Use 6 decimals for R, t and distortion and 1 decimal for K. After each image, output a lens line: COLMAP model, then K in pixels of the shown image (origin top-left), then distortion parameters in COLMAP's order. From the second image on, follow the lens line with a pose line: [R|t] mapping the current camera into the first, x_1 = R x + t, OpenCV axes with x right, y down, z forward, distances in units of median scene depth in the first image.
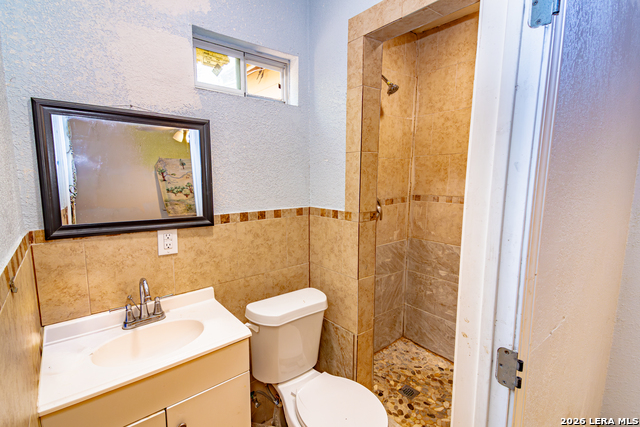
lens RADIAL K [[296.0, 0, 321.2], [0, 296.0, 215.2], [0, 0, 1]] dist [0.000604, -0.000056]
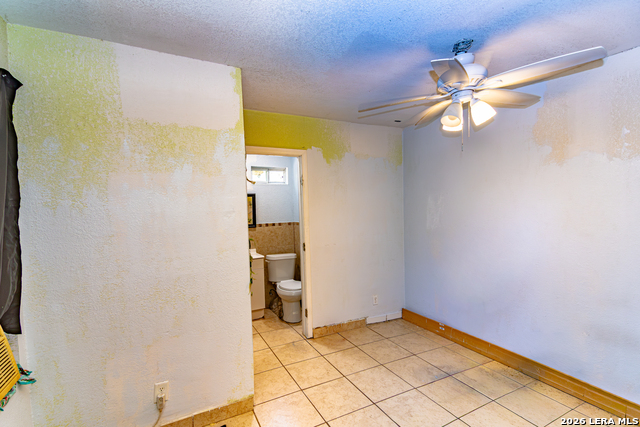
lens RADIAL K [[296.0, 0, 318.8], [0, 296.0, 211.0], [0, 0, 1]] dist [0.000604, -0.000056]
pose [[0.970689, -0.034963, -0.237780, 0.866406], [0.005079, 0.992125, -0.125149, 0.220795], [0.240283, 0.120273, 0.963223, -1.568978]]
